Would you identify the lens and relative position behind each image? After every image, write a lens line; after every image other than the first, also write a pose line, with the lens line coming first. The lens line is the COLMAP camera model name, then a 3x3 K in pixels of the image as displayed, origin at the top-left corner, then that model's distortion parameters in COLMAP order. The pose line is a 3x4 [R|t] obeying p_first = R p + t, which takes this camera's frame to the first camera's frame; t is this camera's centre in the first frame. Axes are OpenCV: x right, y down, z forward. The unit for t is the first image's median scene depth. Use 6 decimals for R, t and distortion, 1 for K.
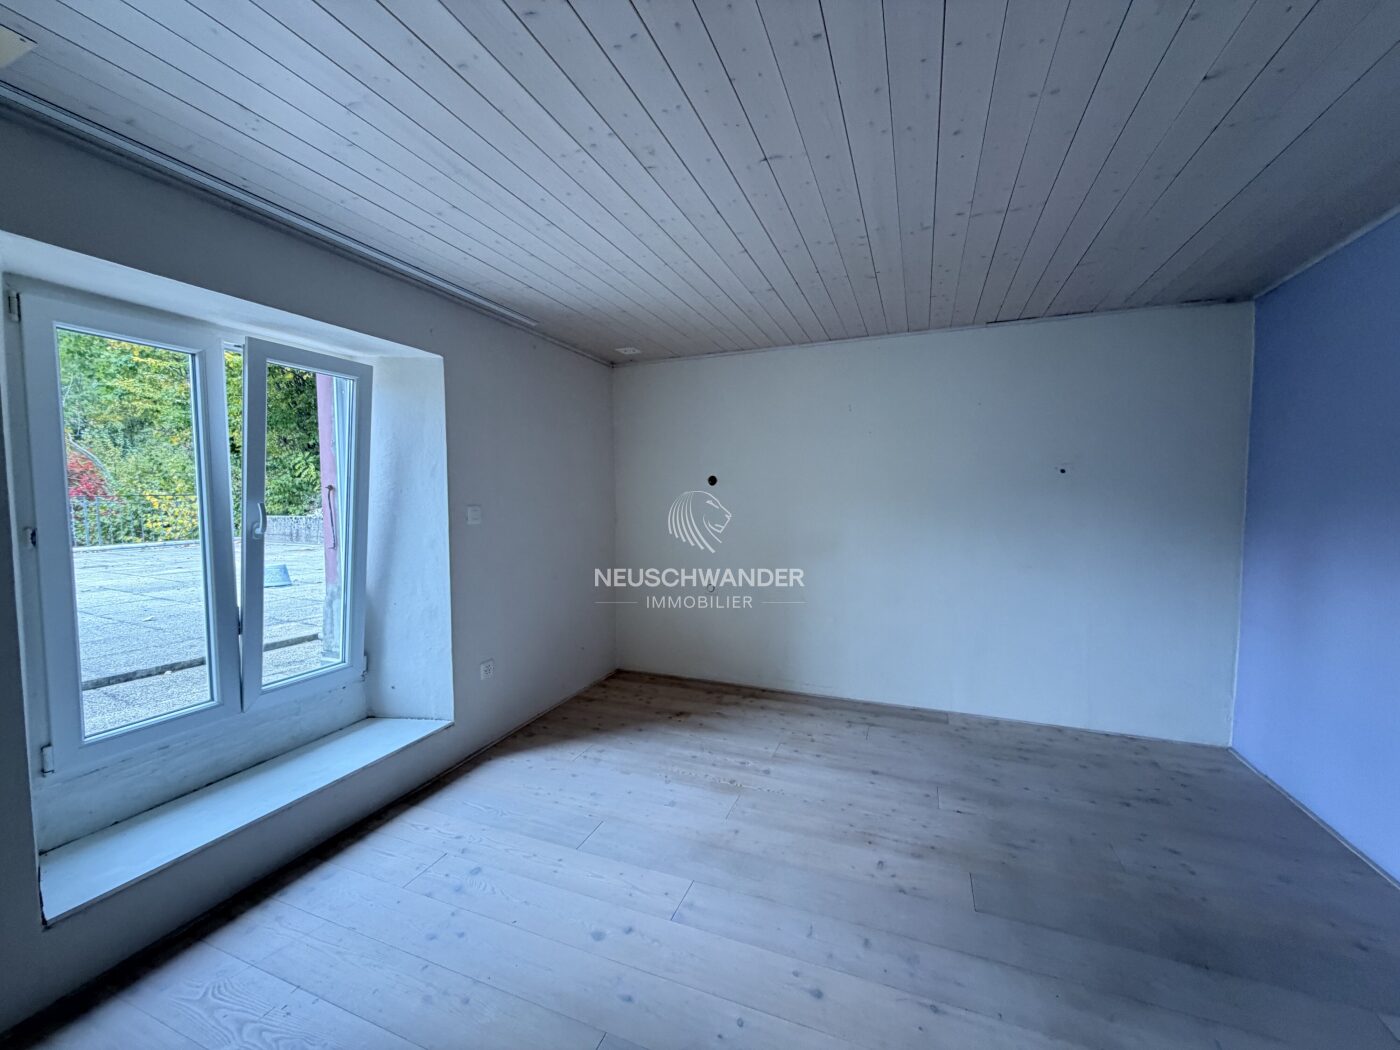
lens RADIAL K [[556.3, 0, 697.8], [0, 556.3, 525.8], [0, 0, 1]] dist [-0.001727, -0.000550]
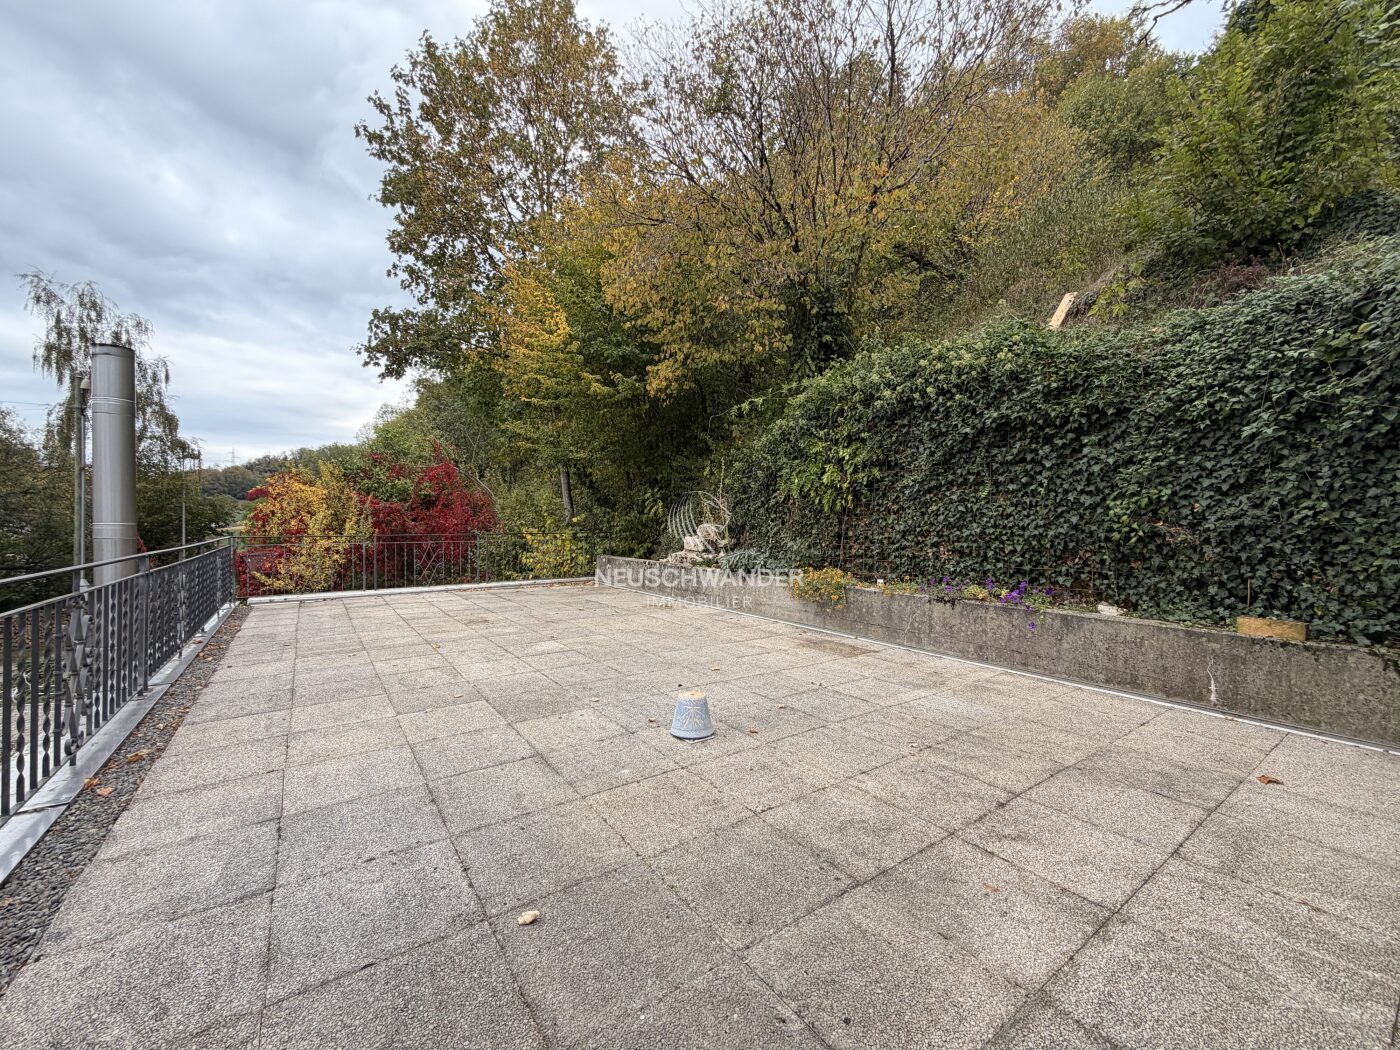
lens RADIAL K [[556.3, 0, 702.0], [0, 556.3, 522.1], [0, 0, 1]] dist [-0.001727, -0.000550]
pose [[0.893277, 0.018176, -0.449139, -0.207195], [-0.043535, 0.997983, -0.046199, -0.034290], [0.447394, 0.060822, 0.892266, 0.201501]]
